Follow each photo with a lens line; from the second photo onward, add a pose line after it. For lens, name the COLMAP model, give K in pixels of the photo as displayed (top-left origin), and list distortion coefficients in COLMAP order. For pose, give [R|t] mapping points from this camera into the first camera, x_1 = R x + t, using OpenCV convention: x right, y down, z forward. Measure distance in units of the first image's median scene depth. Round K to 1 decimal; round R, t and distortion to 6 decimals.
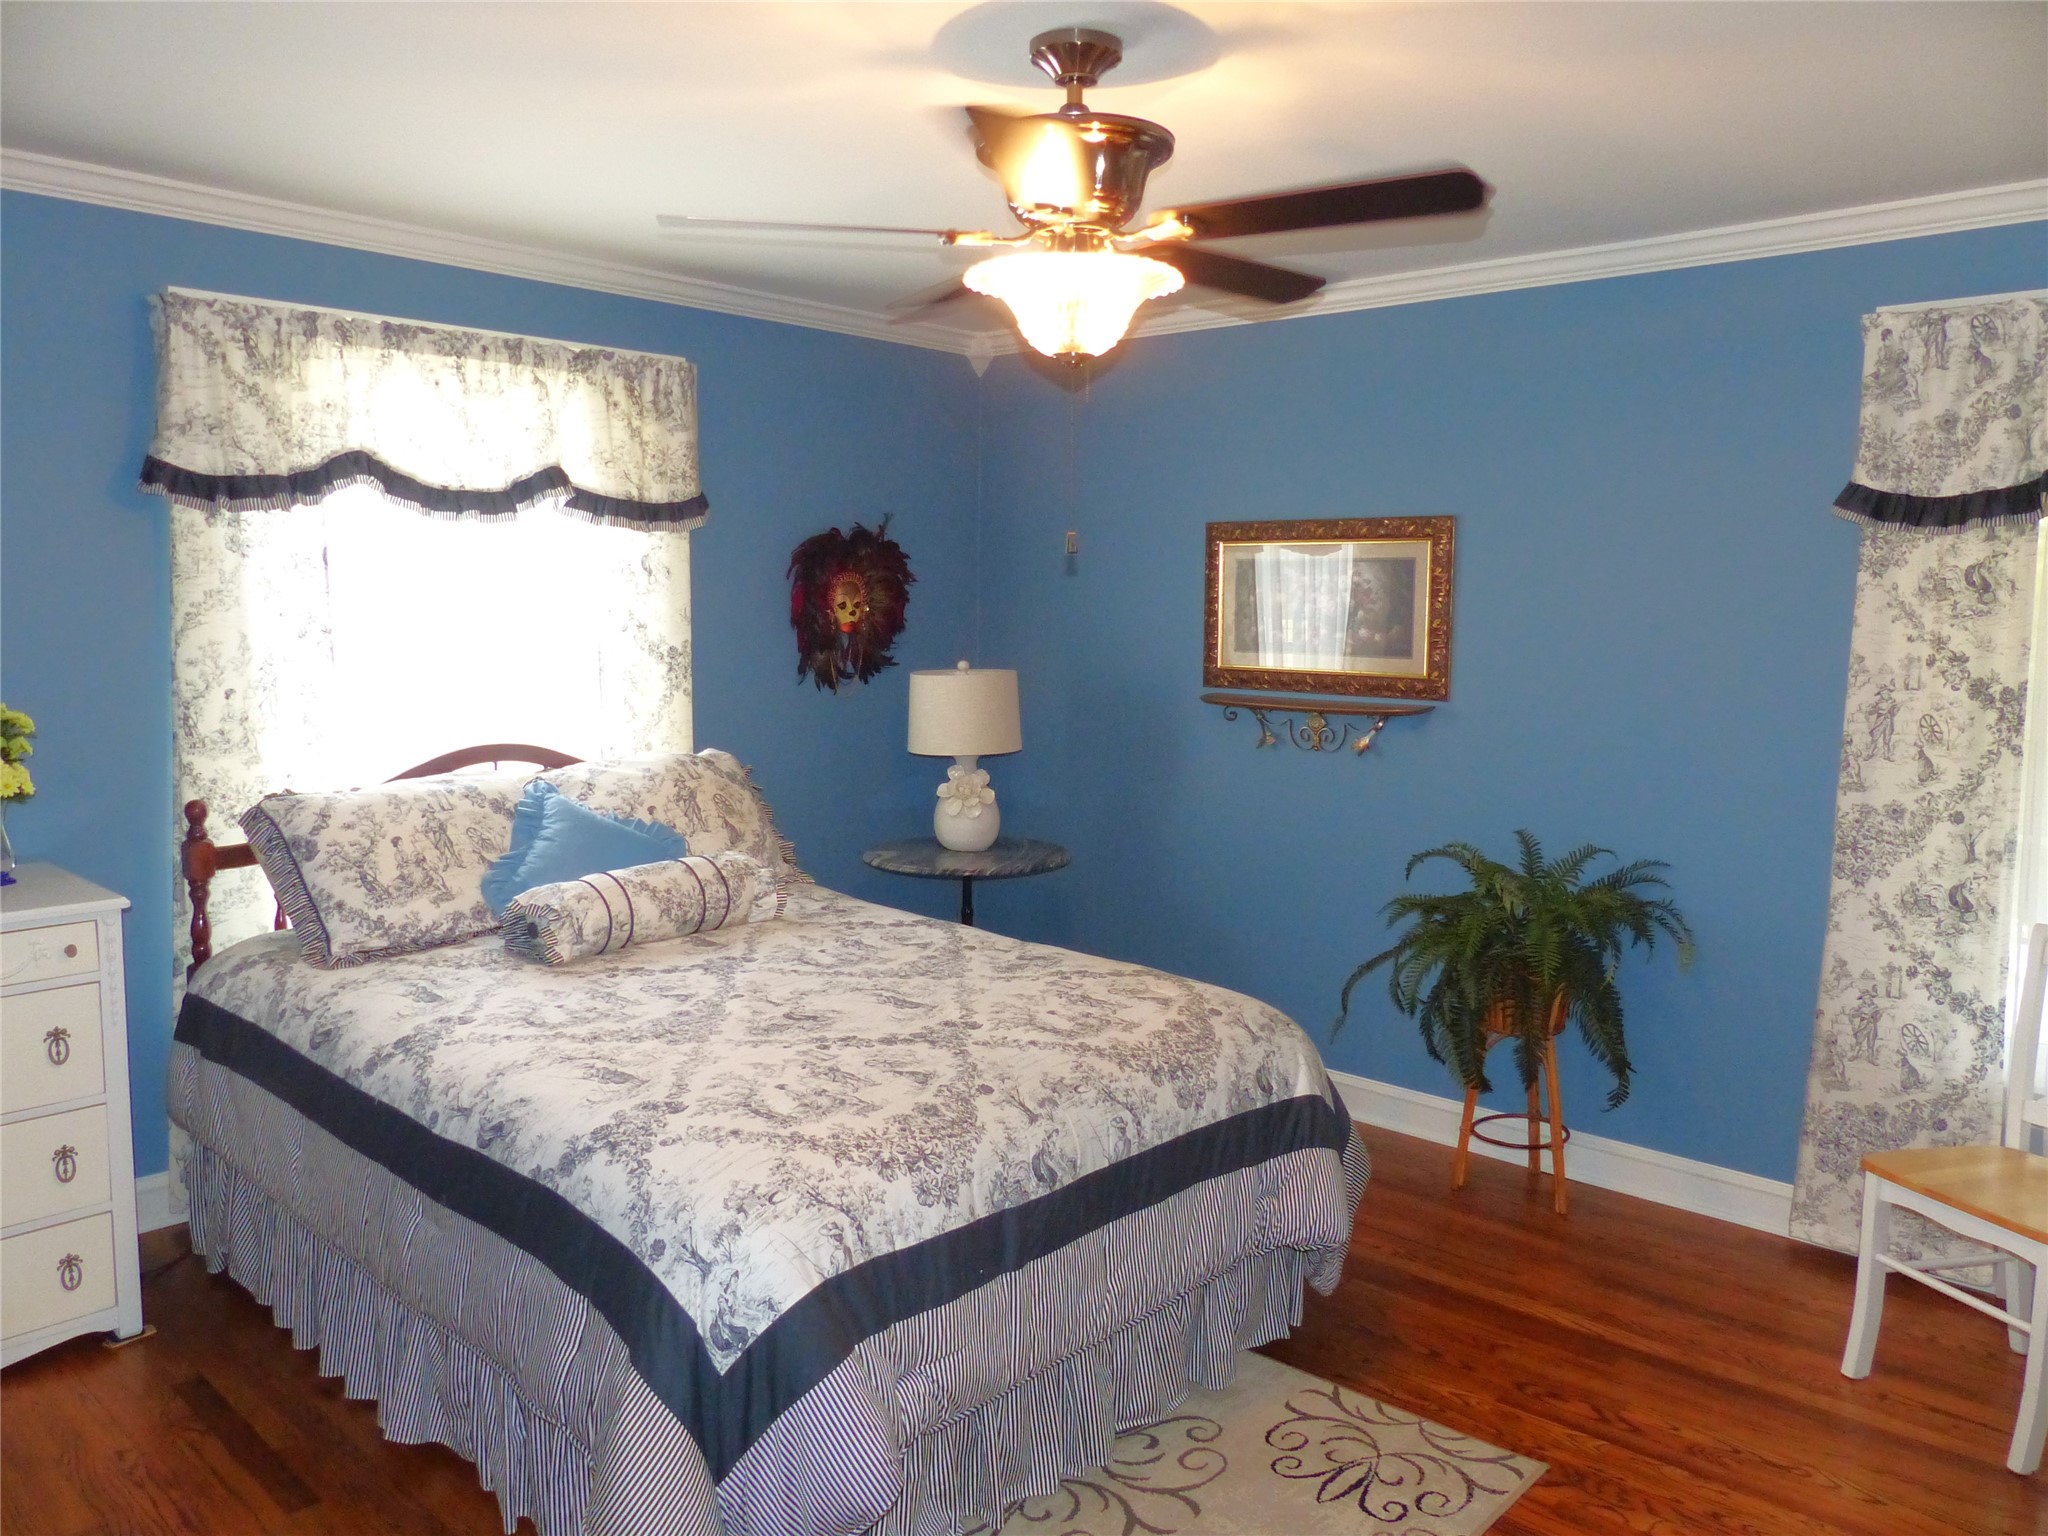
lens RADIAL K [[1511.7, 0, 1024.0], [0, 1511.7, 768.0], [0, 0, 1]] dist [-0.059520, -0.000291]
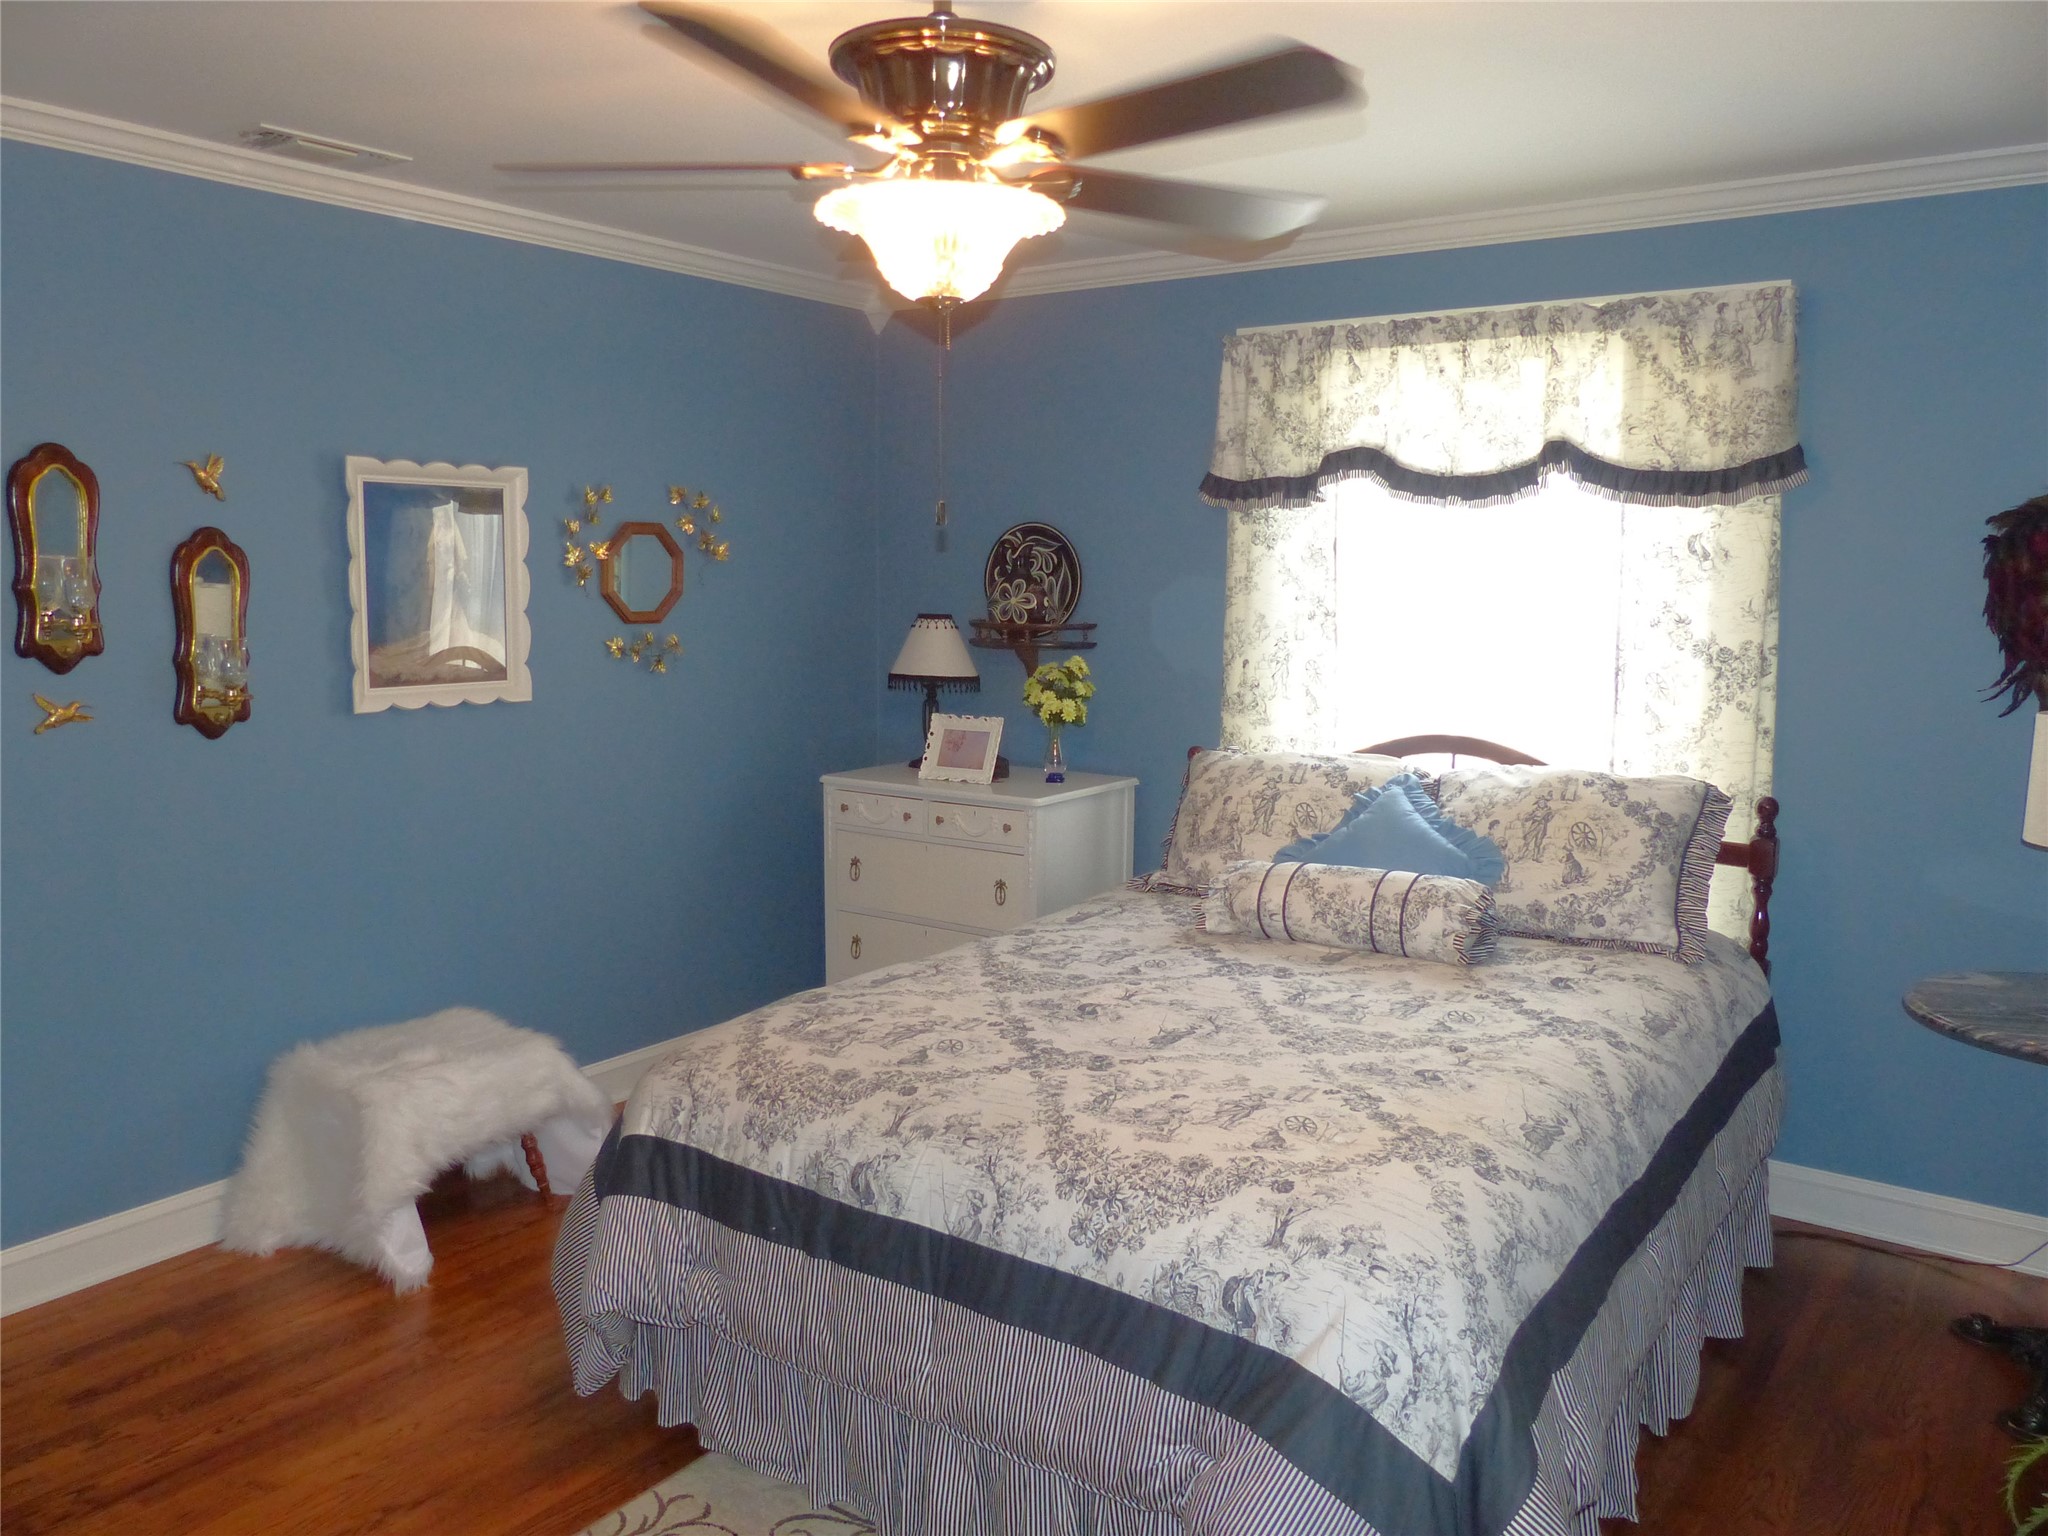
lens RADIAL K [[1491.3, 0, 1025.3], [0, 1491.3, 807.2], [0, 0, 1]] dist [-0.054947, 0.001466]
pose [[0.126860, 0.140624, -0.981902, 0.643534], [-0.113649, 0.985441, 0.126448, -0.067907], [0.985389, 0.095551, 0.140995, 0.666725]]
